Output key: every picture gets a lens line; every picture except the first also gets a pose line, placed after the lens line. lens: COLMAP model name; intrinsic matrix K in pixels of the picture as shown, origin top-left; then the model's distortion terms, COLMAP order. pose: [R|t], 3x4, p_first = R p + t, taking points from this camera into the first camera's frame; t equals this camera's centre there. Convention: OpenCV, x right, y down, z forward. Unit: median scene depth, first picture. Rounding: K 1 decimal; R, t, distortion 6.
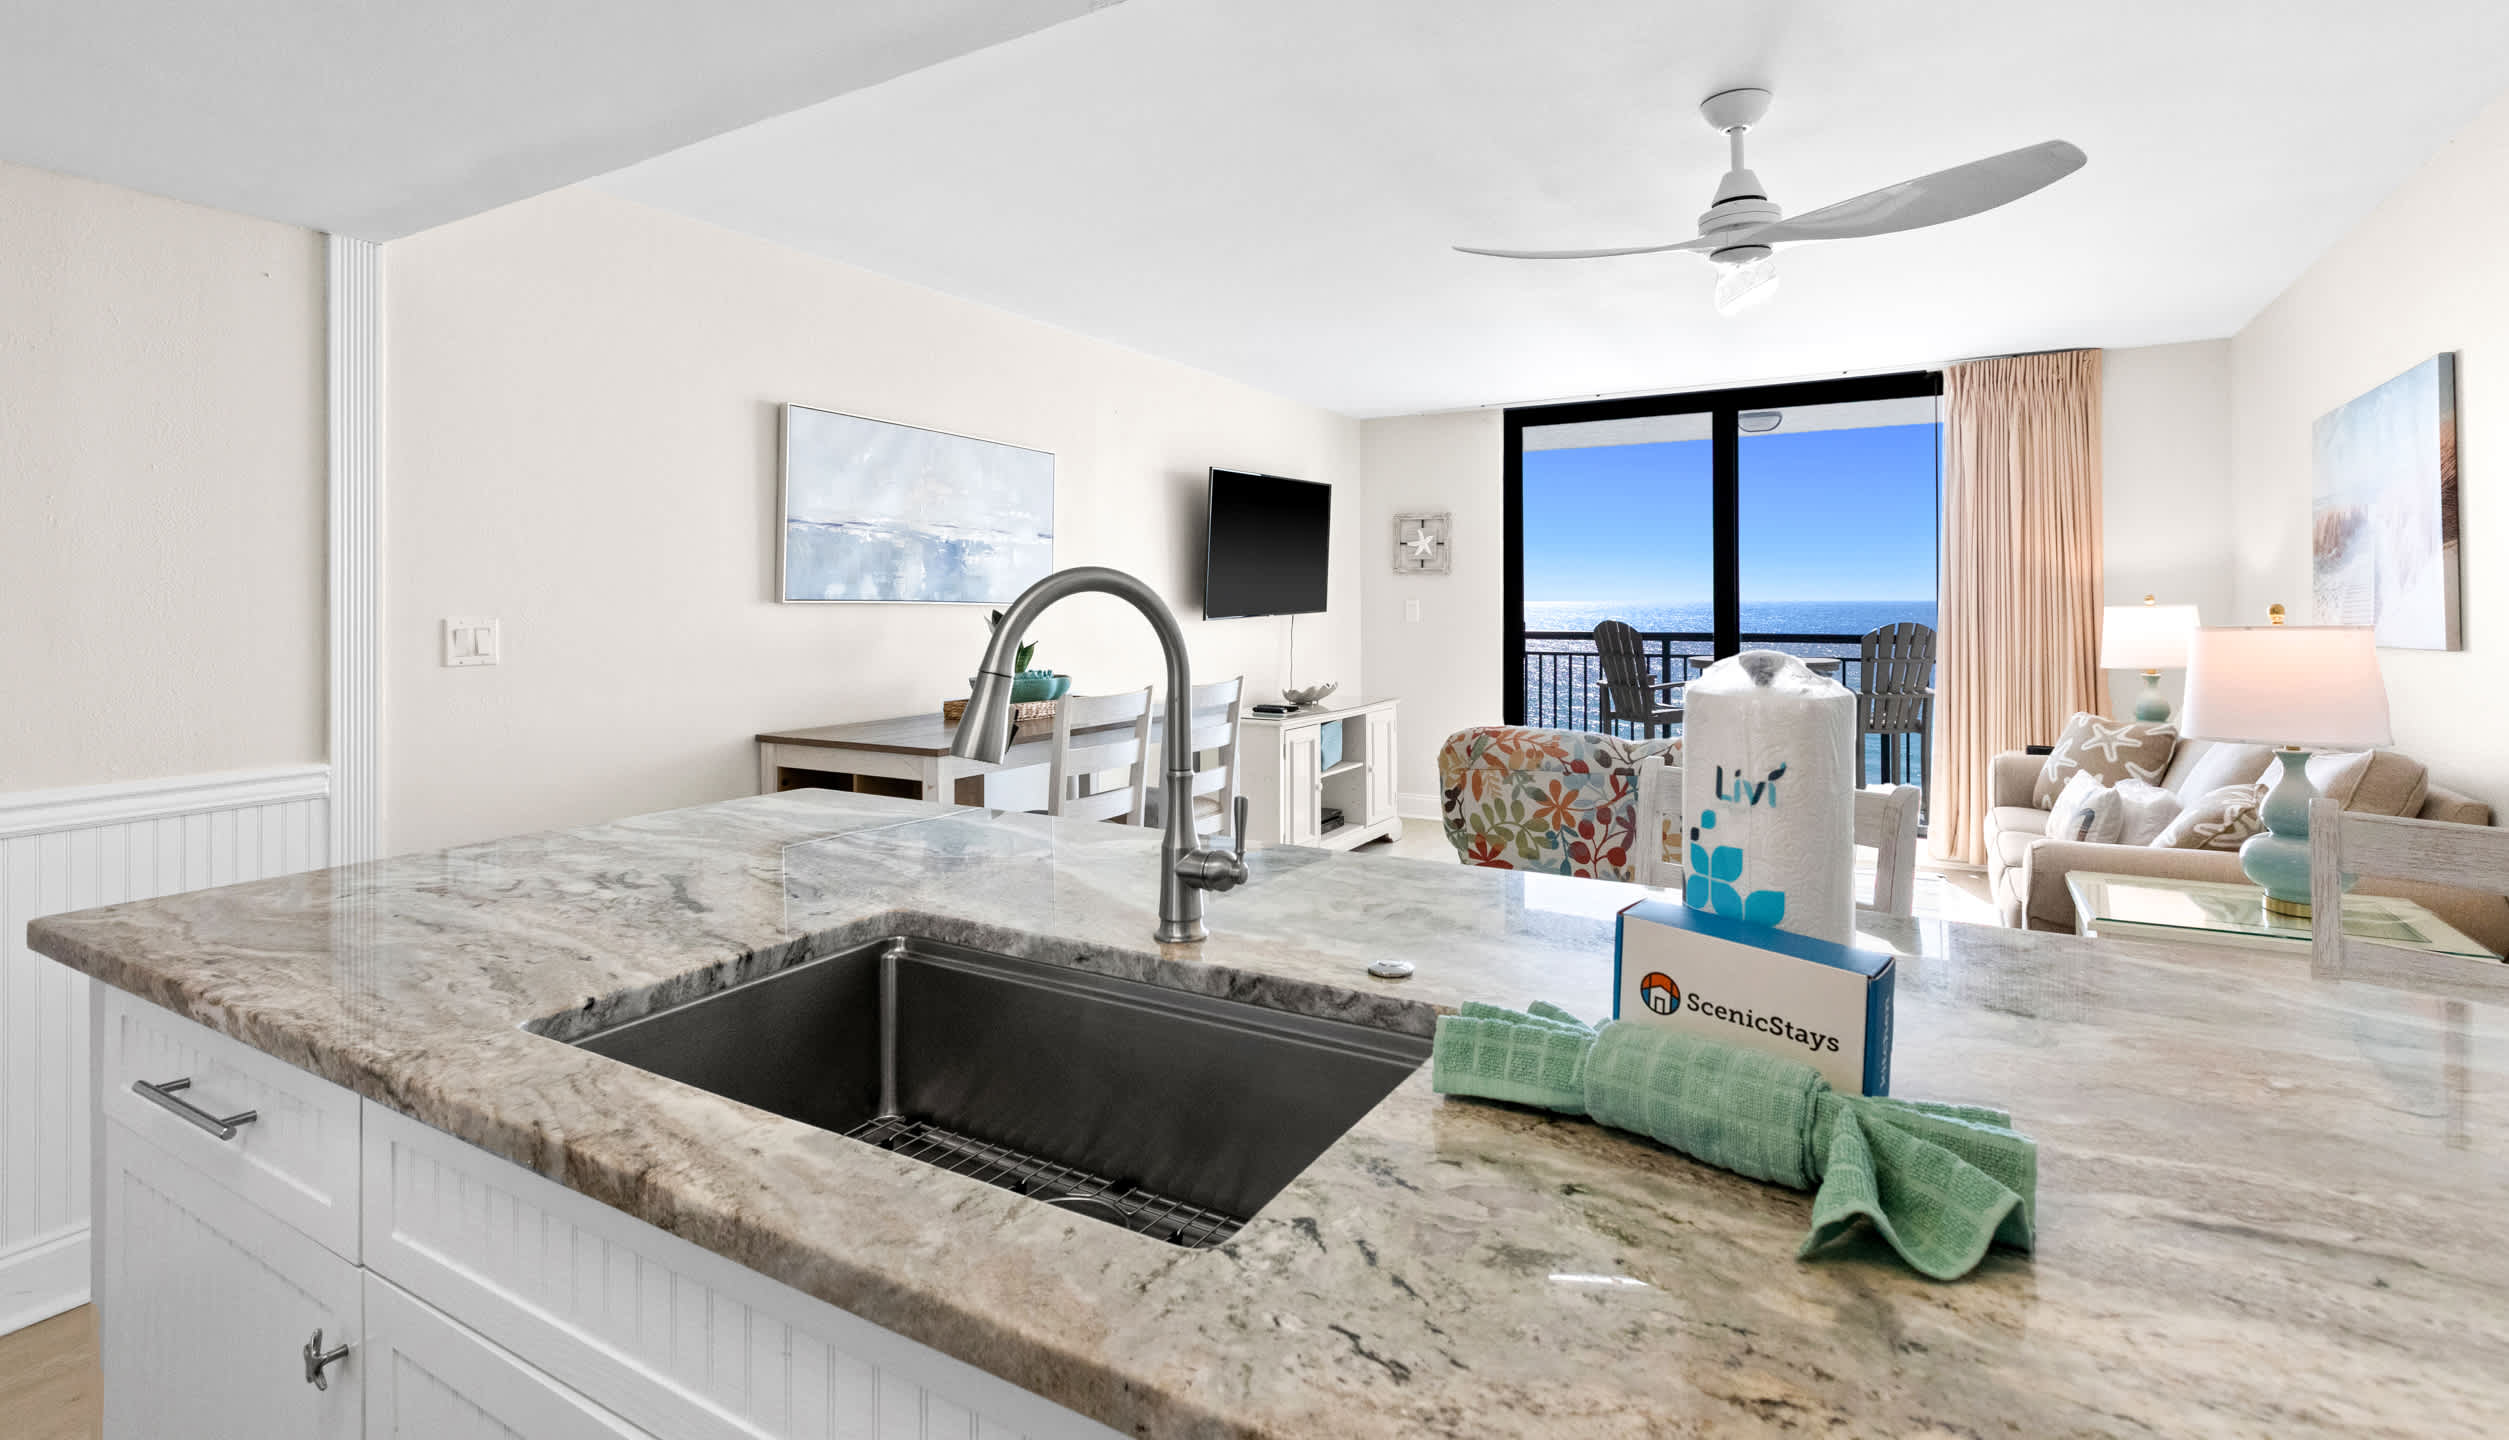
lens RADIAL K [[1137.6, 0, 1370.8], [0, 1137.6, 594.5], [0, 0, 1]] dist [0.004187, 0.000103]
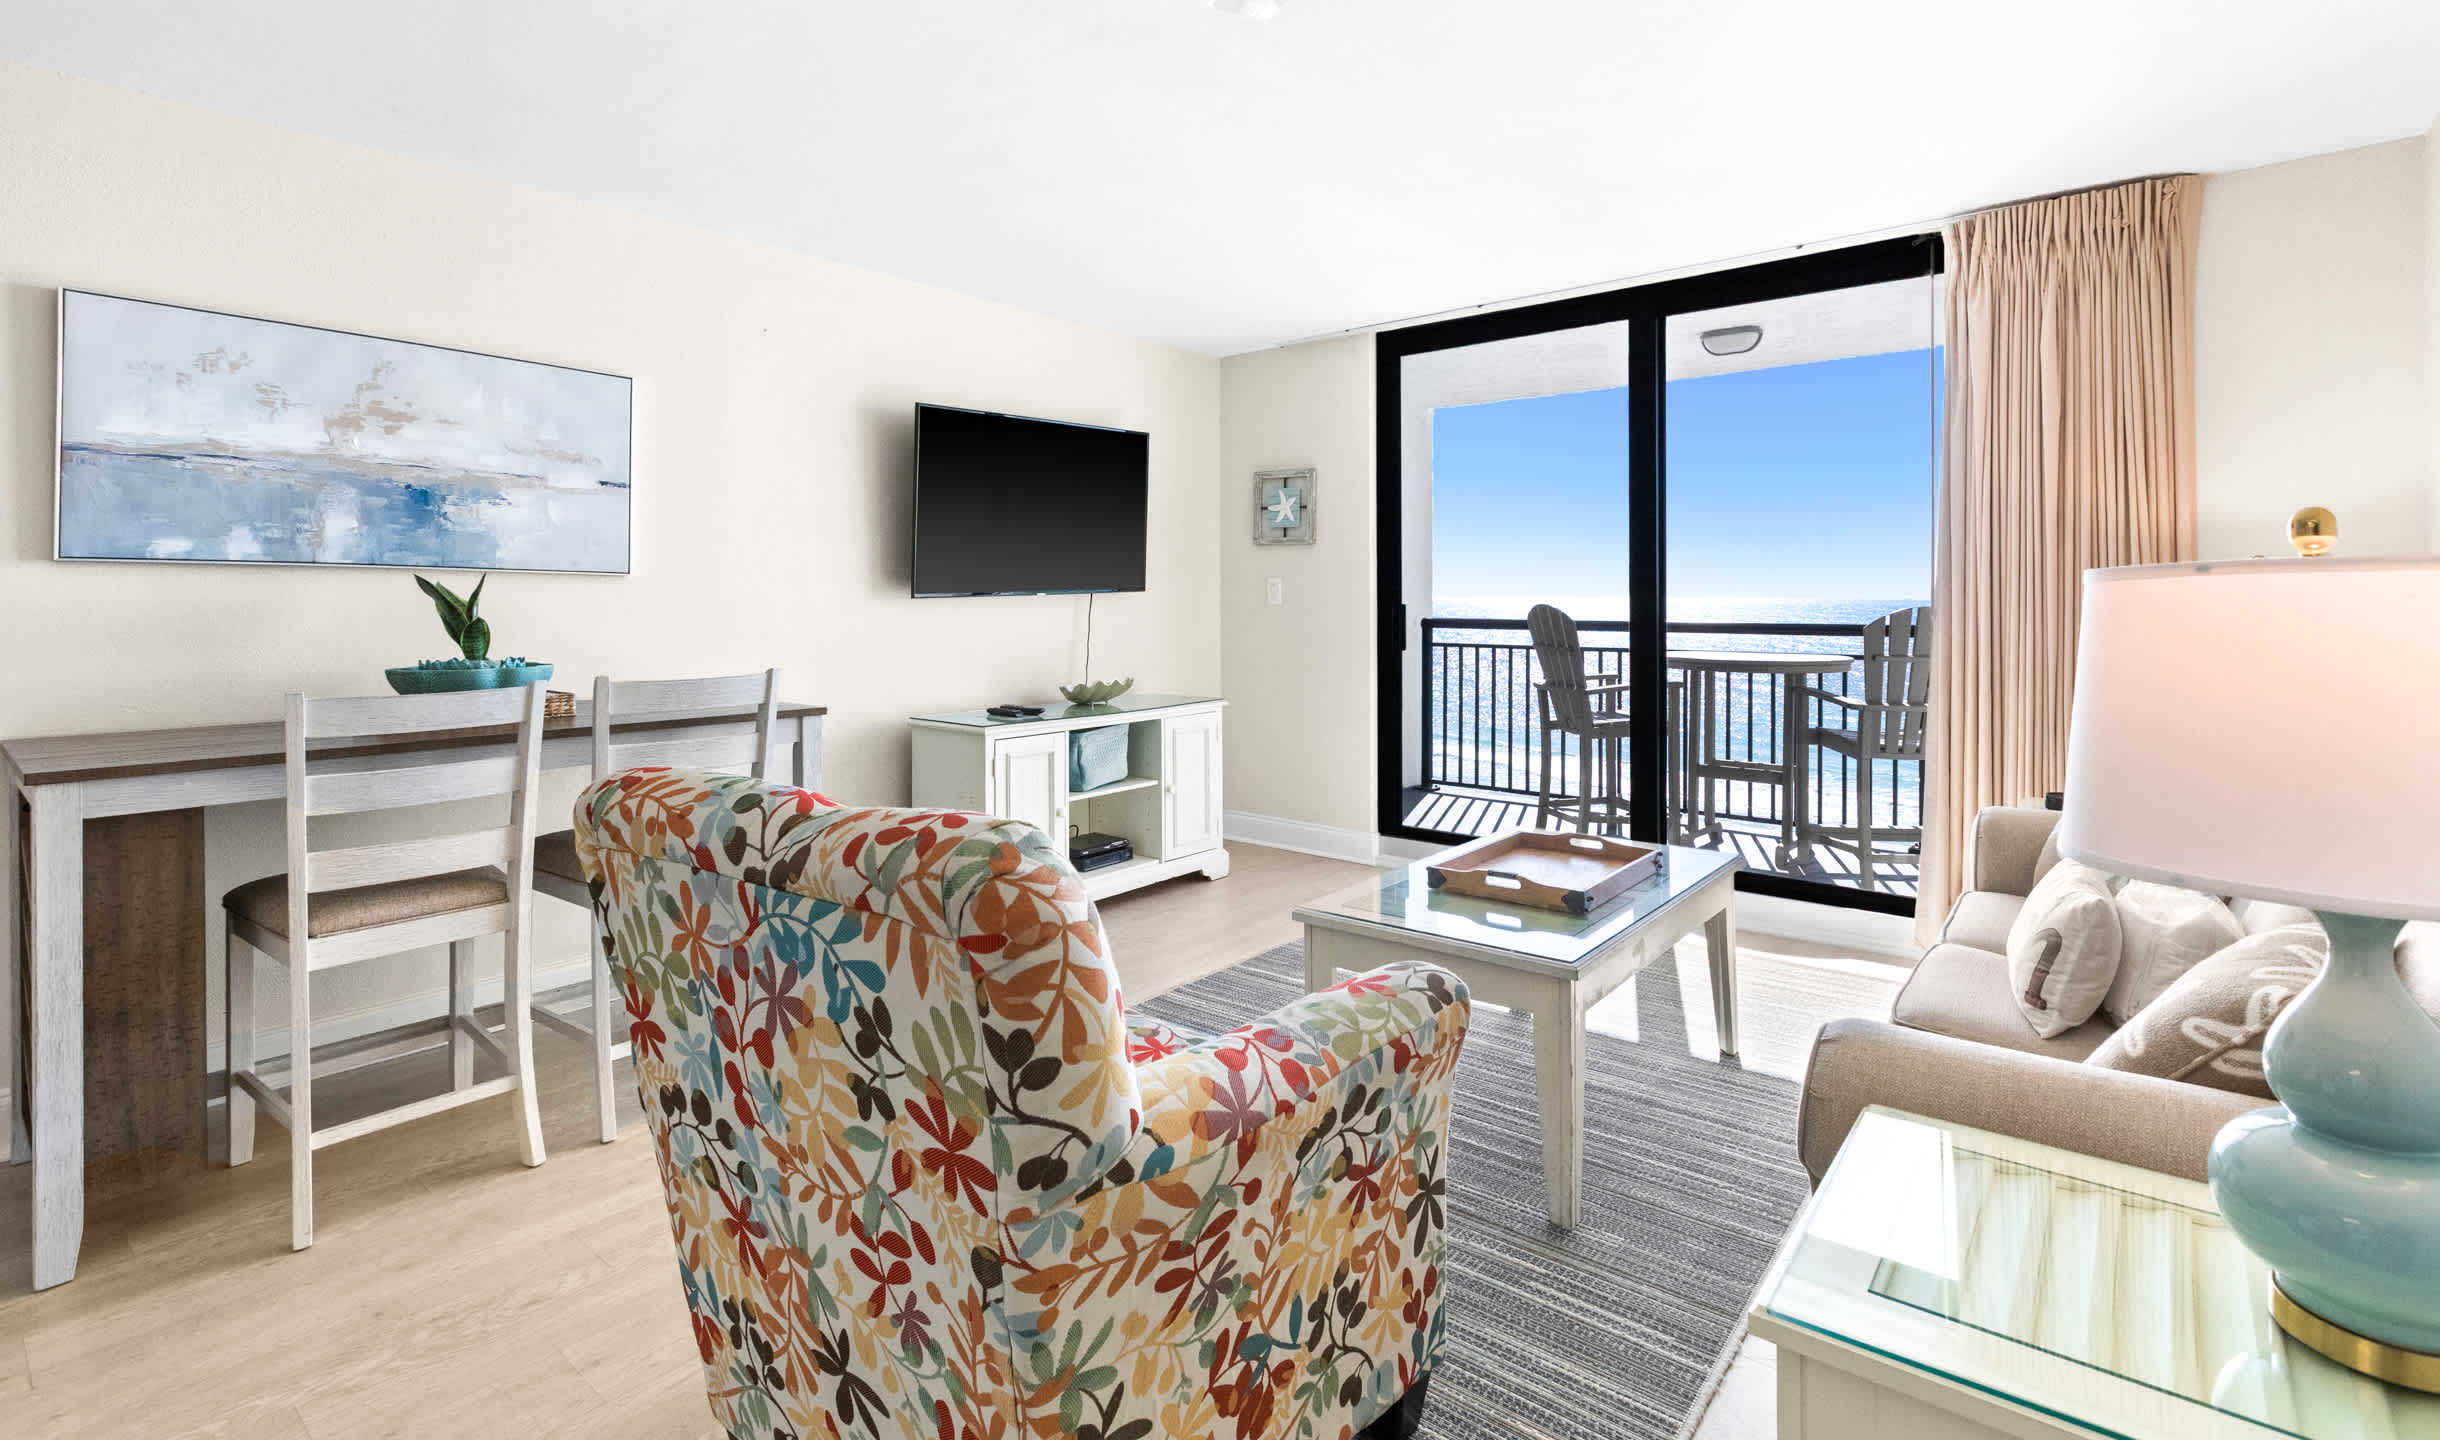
lens RADIAL K [[1117.9, 0, 1317.8], [0, 1117.9, 583.6], [0, 0, 1]] dist [0.009668, 0.000187]
pose [[0.982131, -0.001281, -0.188195, 0.258788], [0.000425, 0.999989, -0.004589, 0.015473], [0.188199, 0.004427, 0.982121, 0.270502]]
